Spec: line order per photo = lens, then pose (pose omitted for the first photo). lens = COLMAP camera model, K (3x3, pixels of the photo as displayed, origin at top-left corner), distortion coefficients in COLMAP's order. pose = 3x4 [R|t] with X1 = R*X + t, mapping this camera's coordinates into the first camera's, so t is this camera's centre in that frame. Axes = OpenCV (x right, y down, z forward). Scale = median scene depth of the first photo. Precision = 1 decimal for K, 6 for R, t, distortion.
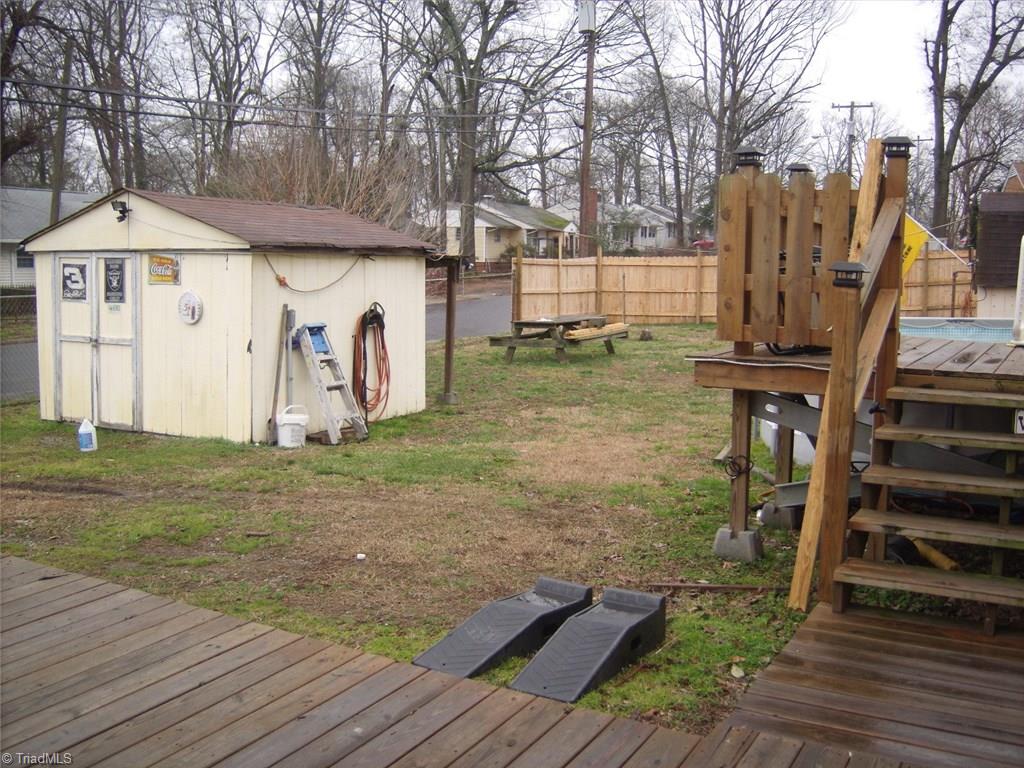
lens RADIAL K [[1067.8, 0, 508.2], [0, 1067.8, 382.2], [0, 0, 1]] dist [-0.090590, 0.000000]
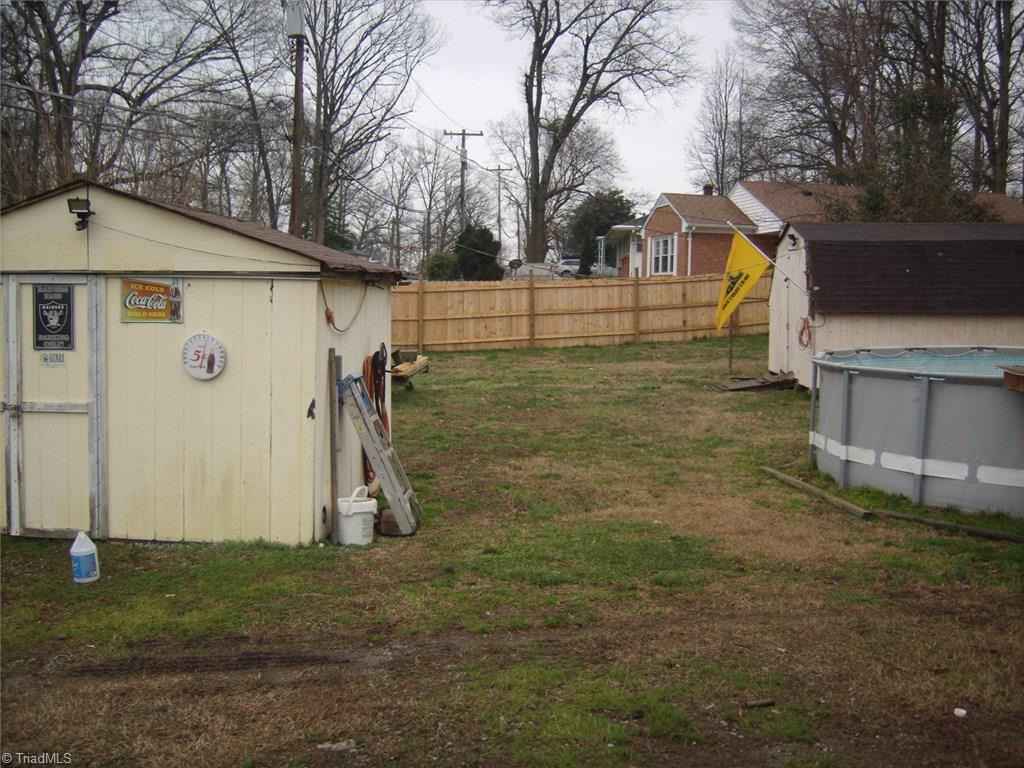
lens RADIAL K [[1067.8, 0, 512.8], [0, 1067.8, 383.4], [0, 0, 1]] dist [-0.090590, 0.000000]
pose [[0.907966, -0.033446, 0.417706, -0.388387], [0.042291, 0.999034, -0.011936, -0.034206], [-0.416903, 0.028503, 0.908504, 0.272517]]
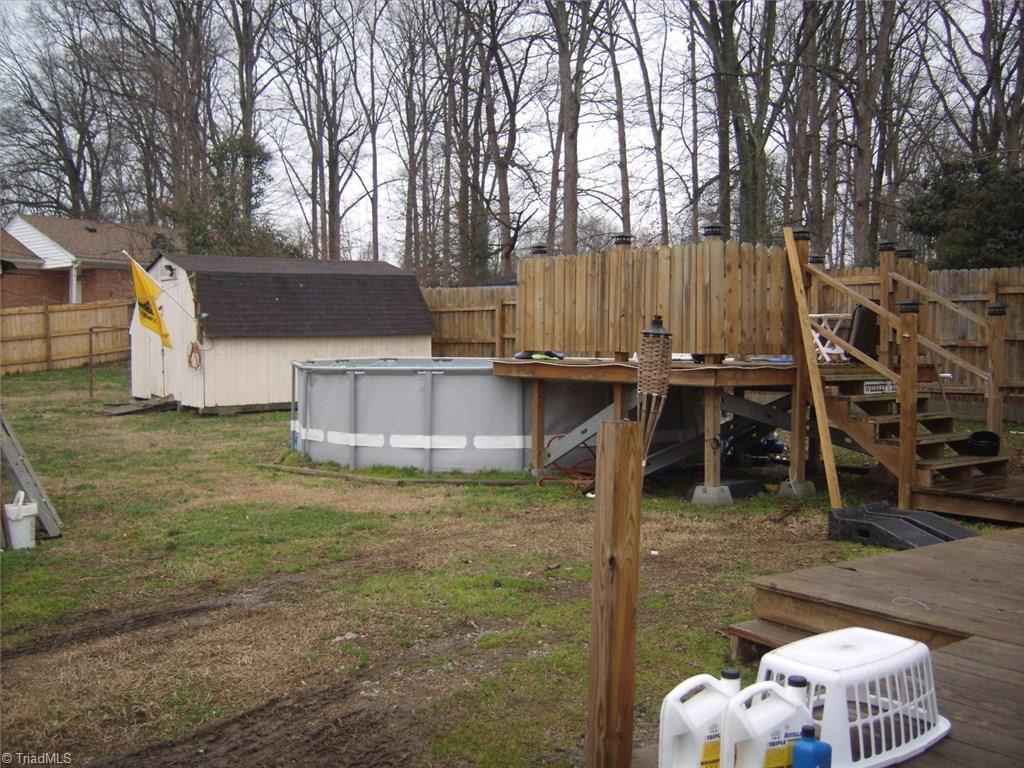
lens RADIAL K [[1067.8, 0, 512.6], [0, 1067.8, 376.6], [0, 0, 1]] dist [-0.090590, 0.000000]
pose [[0.409429, -0.038919, 0.911512, -0.680970], [0.101700, 0.994810, -0.003206, -0.019070], [-0.906656, 0.094013, 0.411262, 0.366137]]
